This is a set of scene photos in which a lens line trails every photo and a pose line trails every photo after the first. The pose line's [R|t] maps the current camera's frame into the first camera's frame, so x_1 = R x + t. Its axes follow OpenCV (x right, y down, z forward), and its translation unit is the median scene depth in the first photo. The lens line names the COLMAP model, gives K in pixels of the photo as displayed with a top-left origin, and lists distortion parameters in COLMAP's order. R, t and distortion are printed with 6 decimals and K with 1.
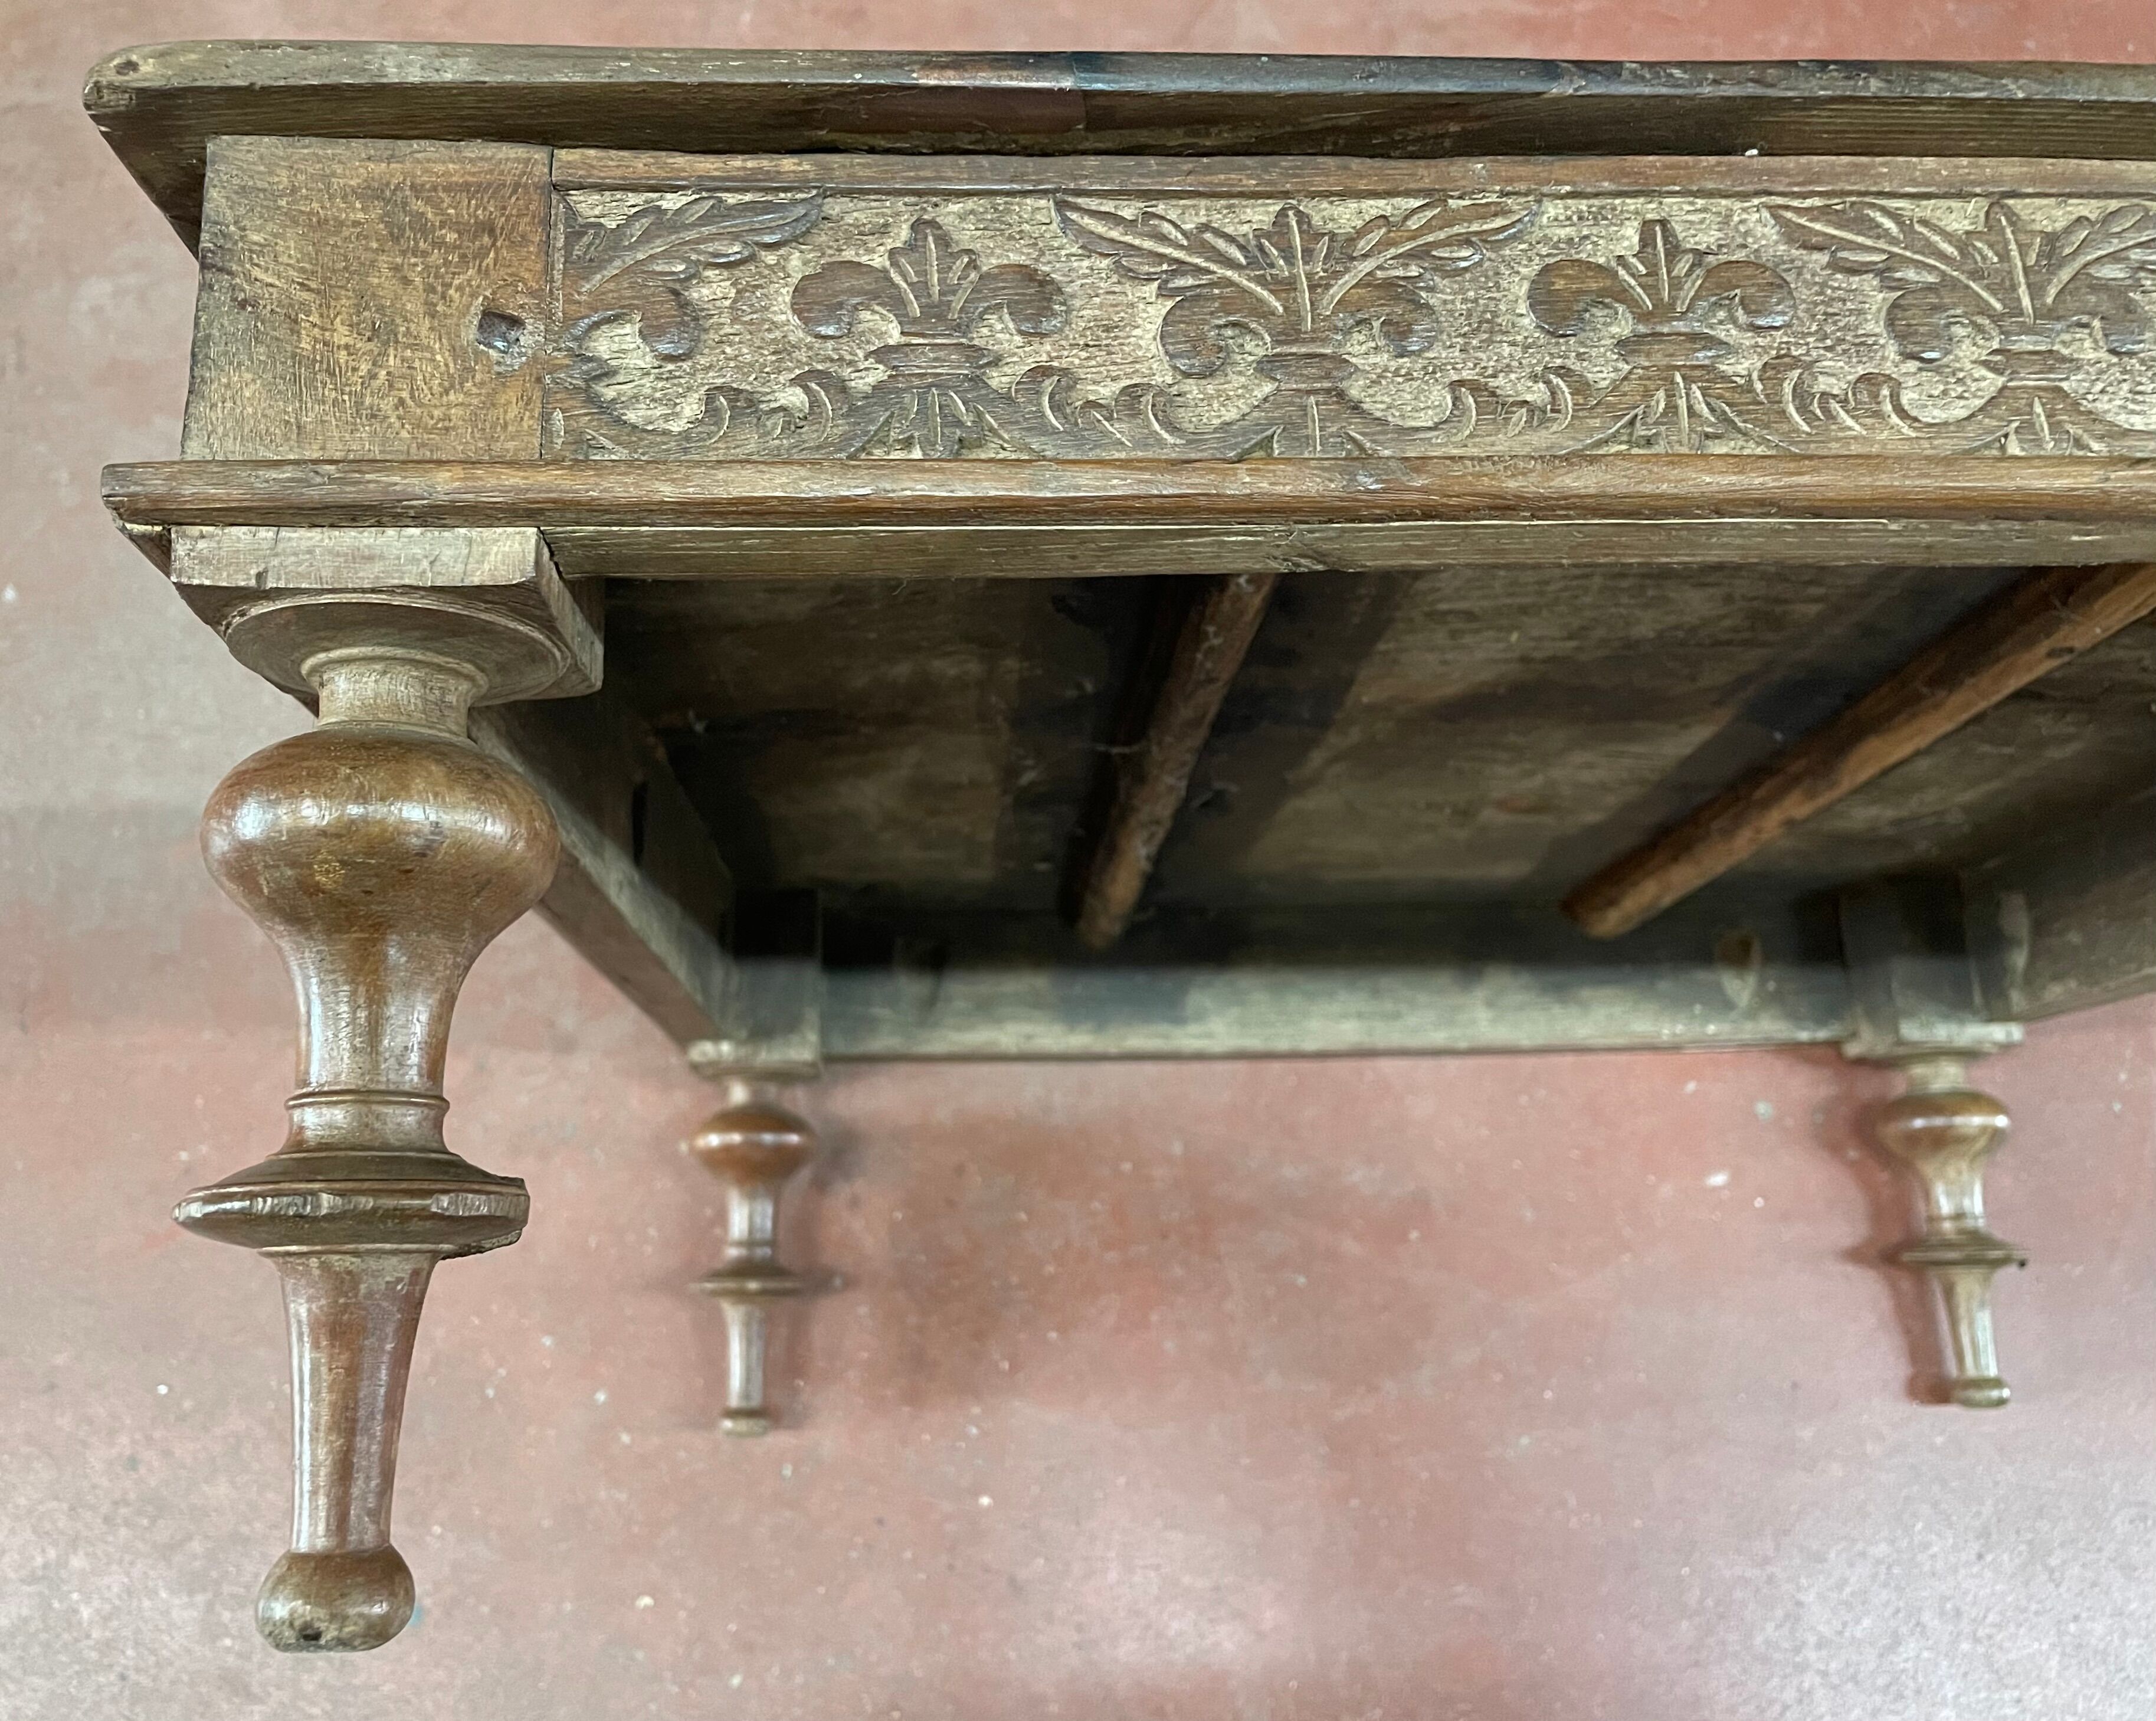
lens RADIAL K [[1871.2, 0, 1038.8], [0, 1871.2, 835.6], [0, 0, 1]] dist [0.082971, -0.107810]
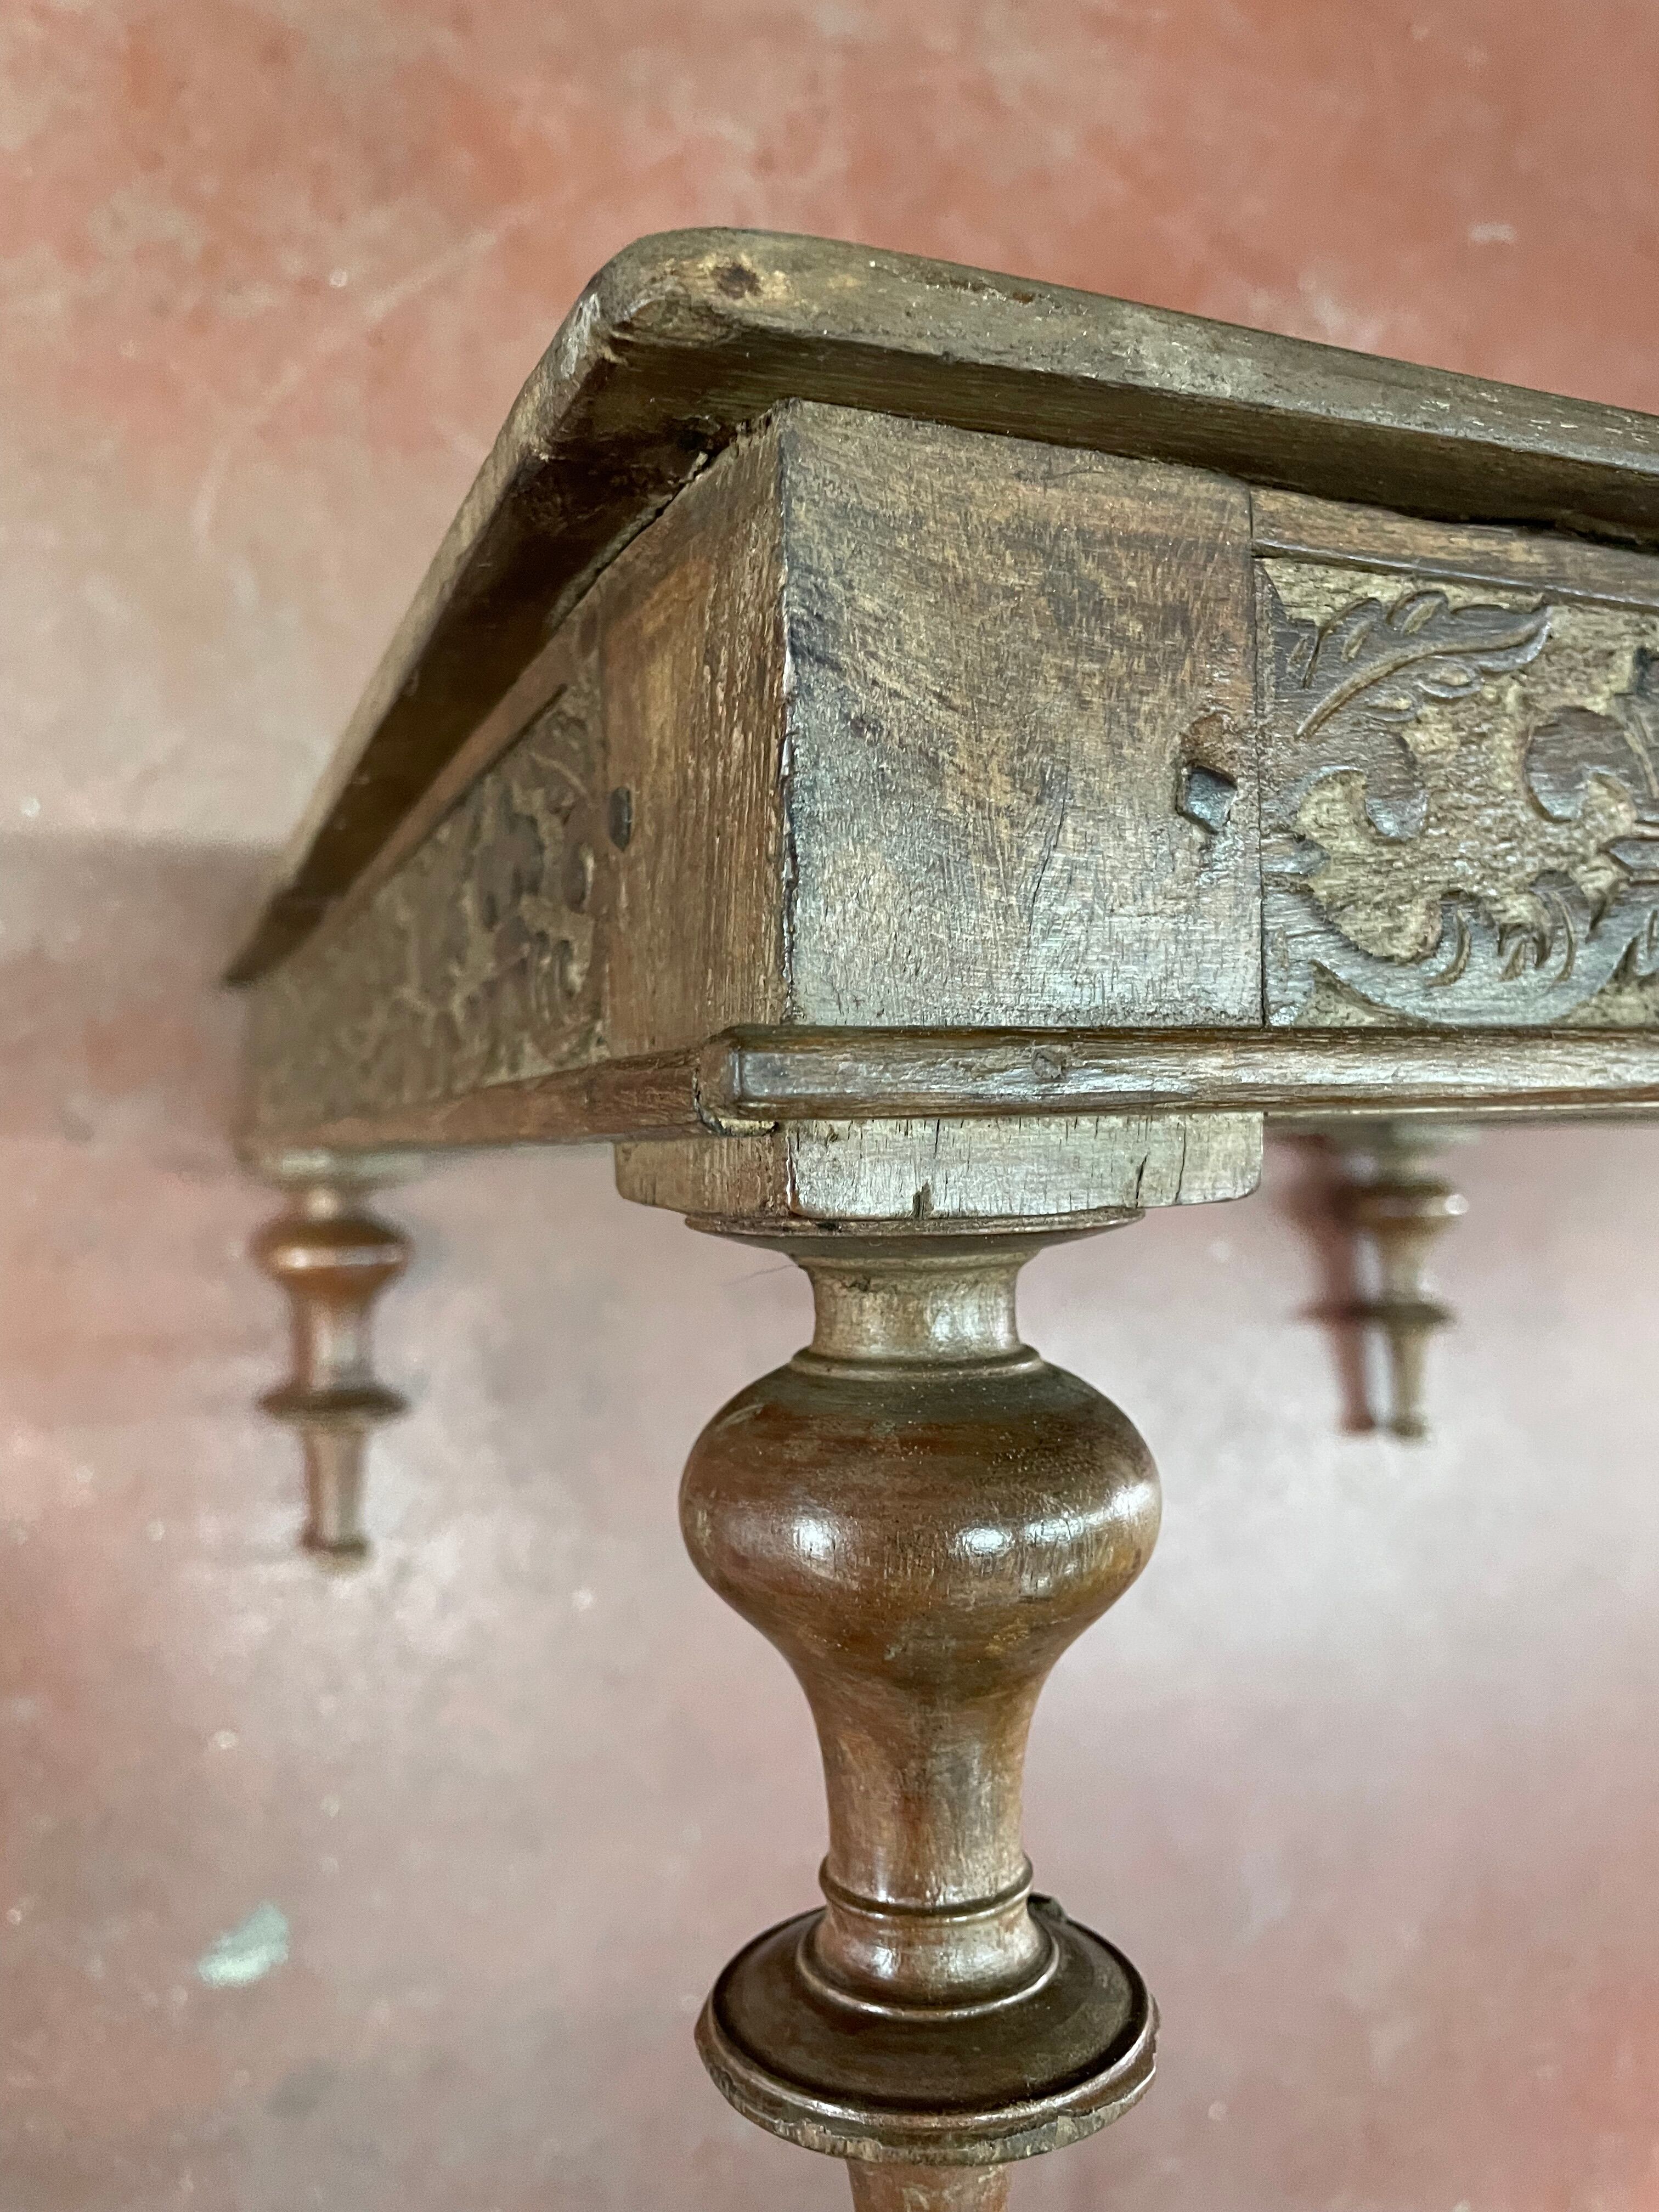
lens RADIAL K [[1750.2, 0, 878.8], [0, 1750.2, 1130.0], [0, 0, 1]] dist [0.023777, -0.028321]
pose [[0.923167, 0.000407, 0.384400, -0.611574], [-0.093573, 0.970157, 0.223694, -0.273506], [-0.372837, -0.242476, 0.895655, 0.456157]]
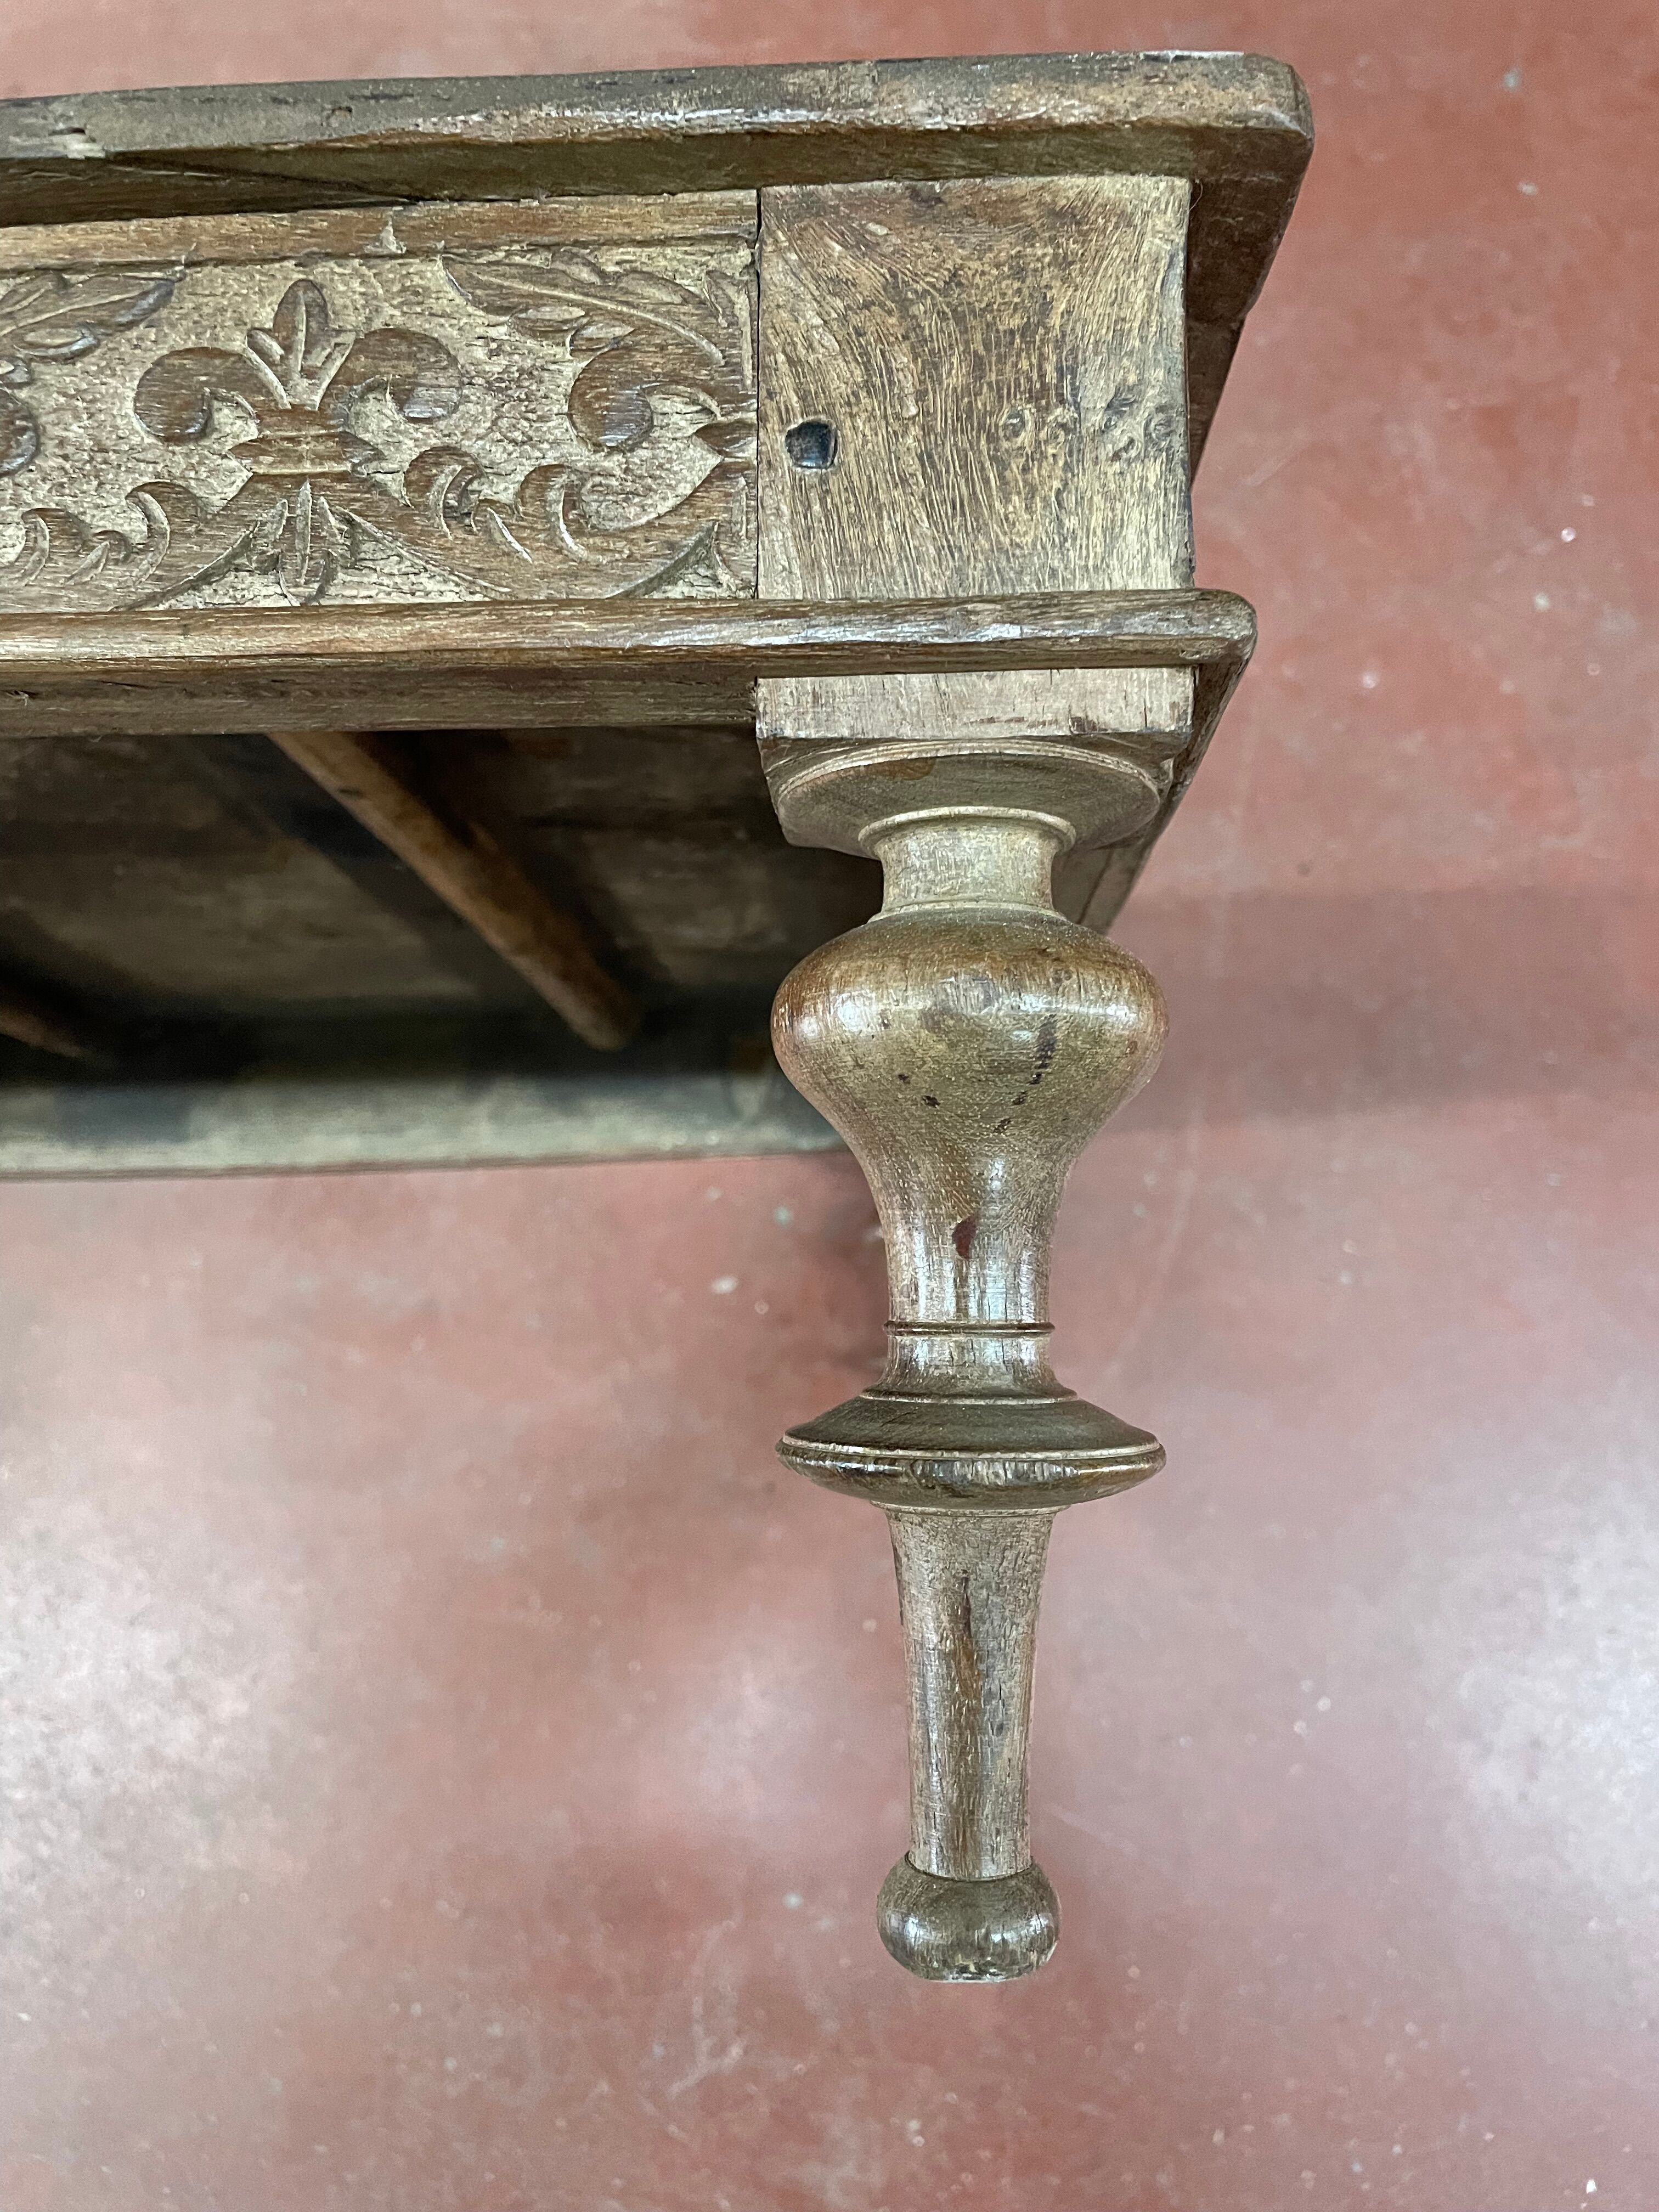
lens RADIAL K [[1821.5, 0, 827.7], [0, 1821.5, 1089.8], [0, 0, 1]] dist [0.049227, -0.073584]
pose [[0.997605, -0.010968, -0.068297, 1.353420], [0.018682, 0.993378, 0.113359, -0.085706], [0.066601, -0.114364, 0.991204, 0.164765]]
